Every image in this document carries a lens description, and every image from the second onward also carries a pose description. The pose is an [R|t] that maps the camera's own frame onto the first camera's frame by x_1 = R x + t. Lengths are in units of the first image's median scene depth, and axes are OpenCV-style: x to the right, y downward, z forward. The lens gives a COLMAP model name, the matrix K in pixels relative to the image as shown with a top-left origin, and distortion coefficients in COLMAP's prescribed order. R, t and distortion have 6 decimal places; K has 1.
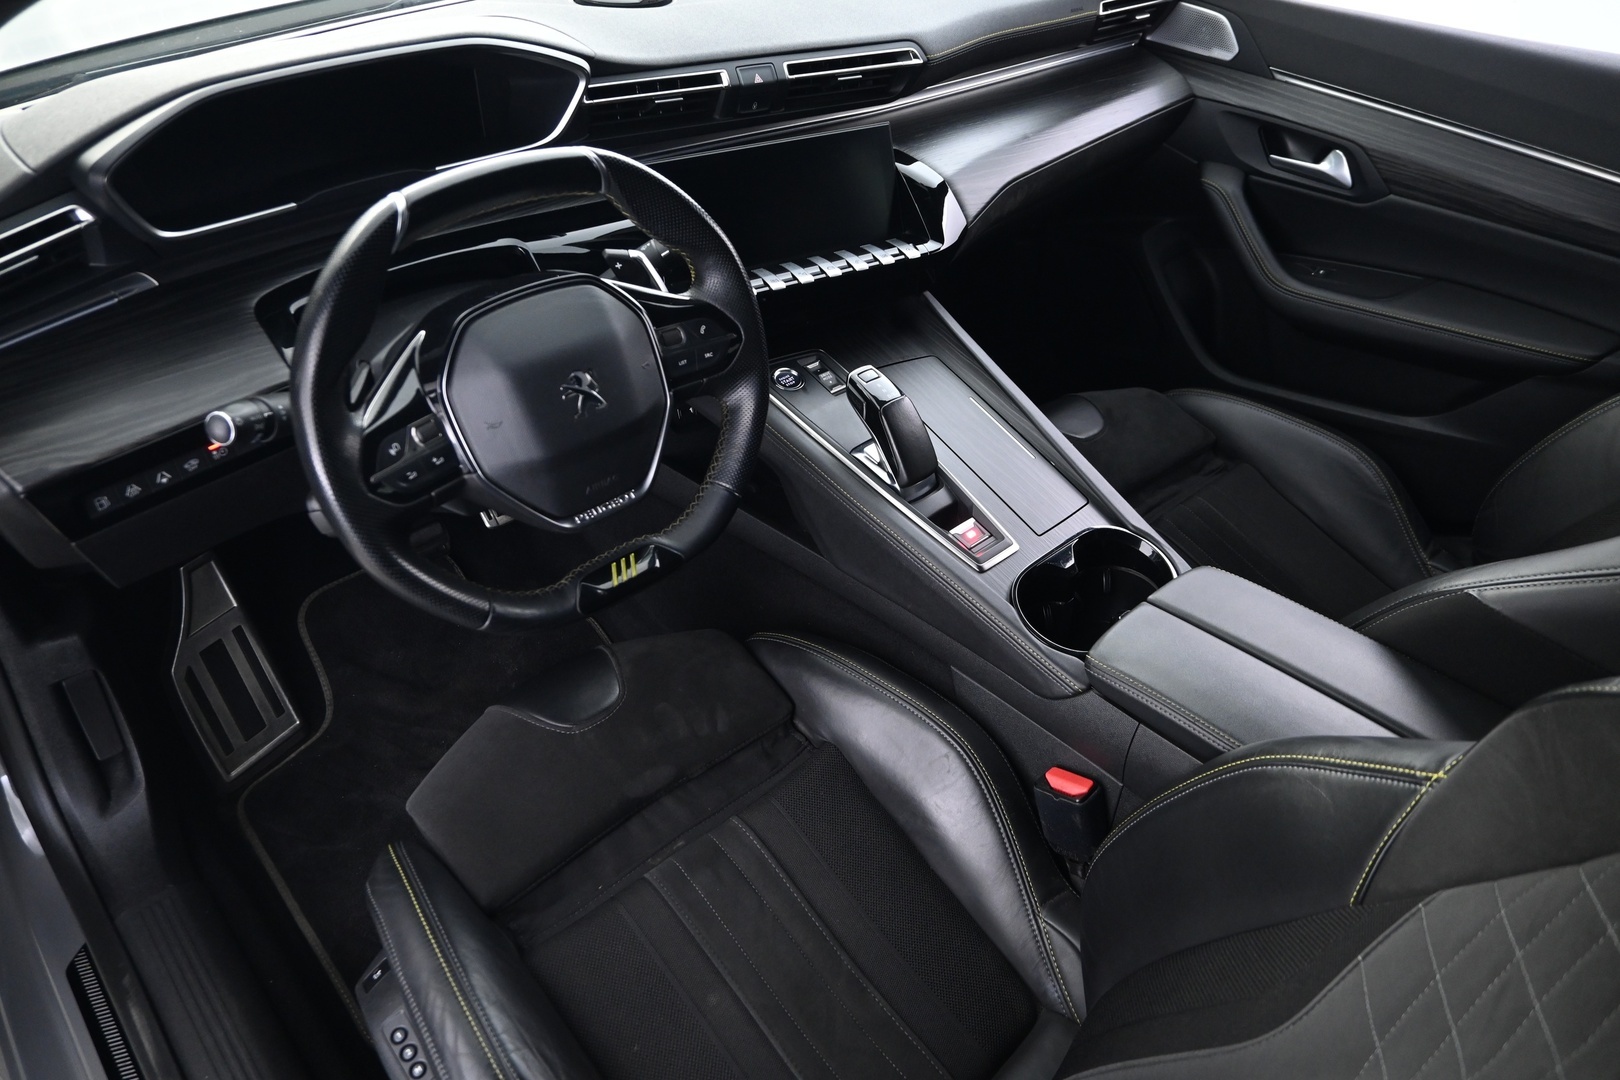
lens RADIAL K [[1086.2, 0, 810.0], [0, 1086.2, 540.0], [0, 0, 1]] dist [-0.014262, -0.000188]
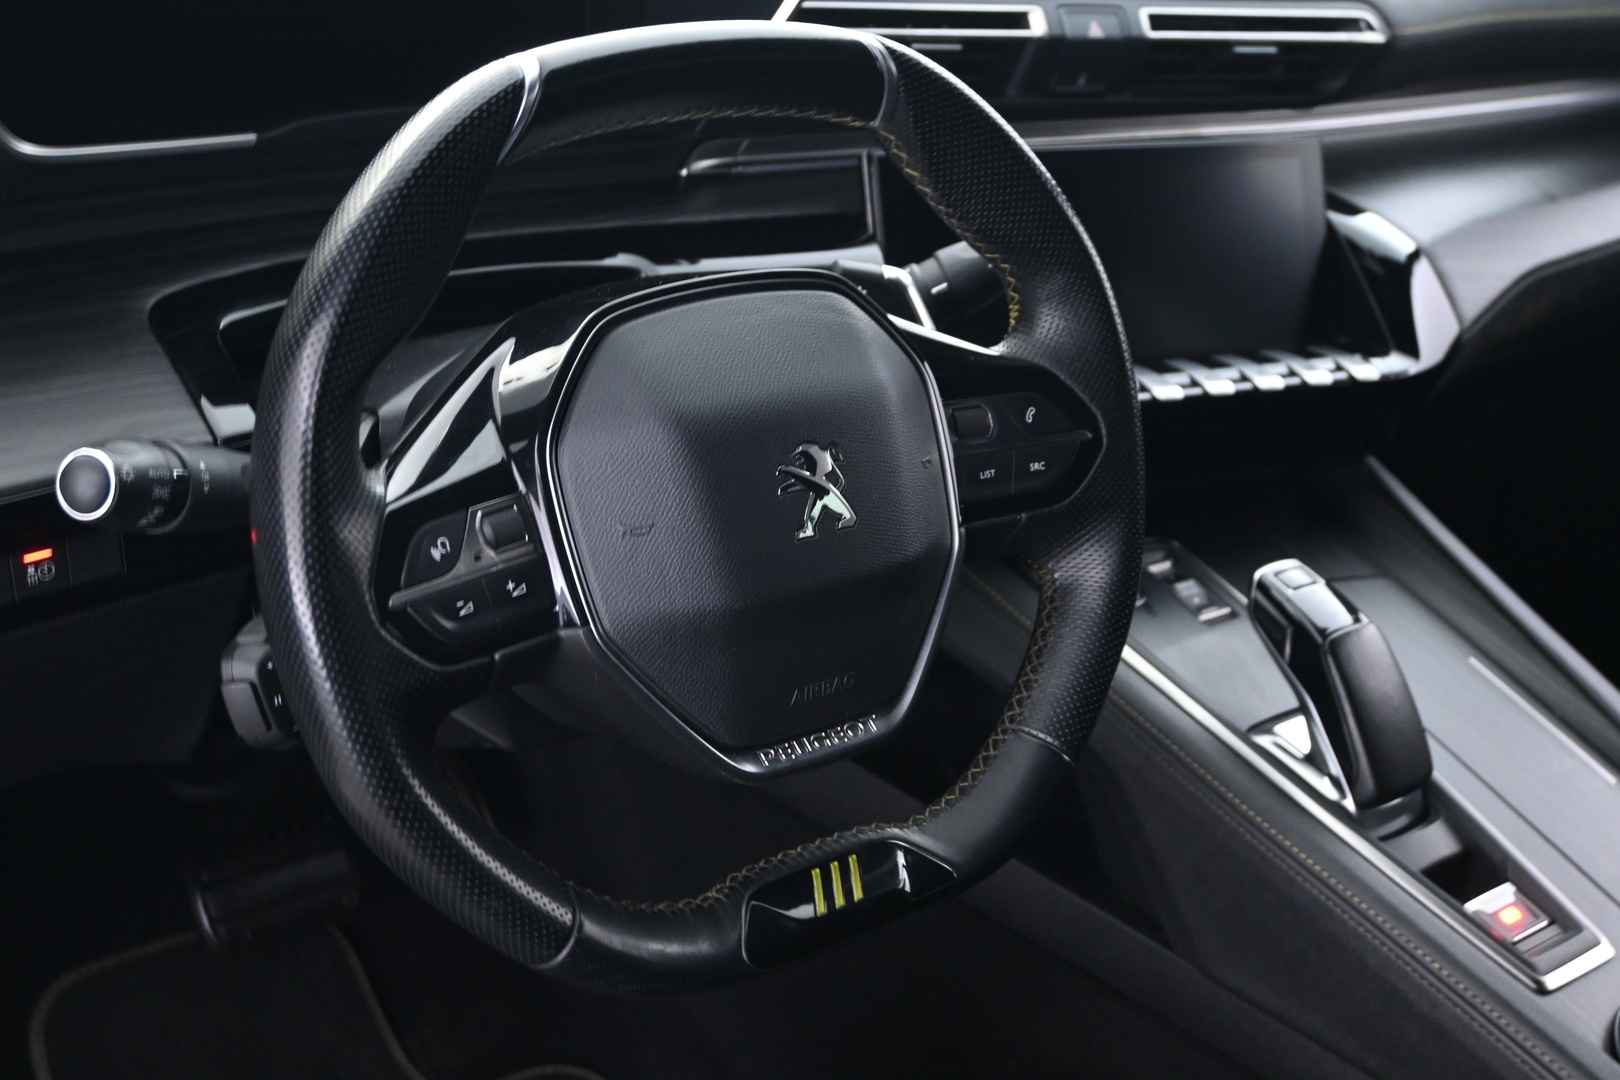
lens RADIAL K [[2025.5, 0, 810.0], [0, 2025.5, 540.0], [0, 0, 1]] dist [-0.016523, 0.006187]
pose [[0.995813, 0.074457, -0.053037, -0.142224], [-0.085605, 0.963066, -0.255294, 0.103655], [0.032070, 0.258766, 0.965408, 0.115471]]
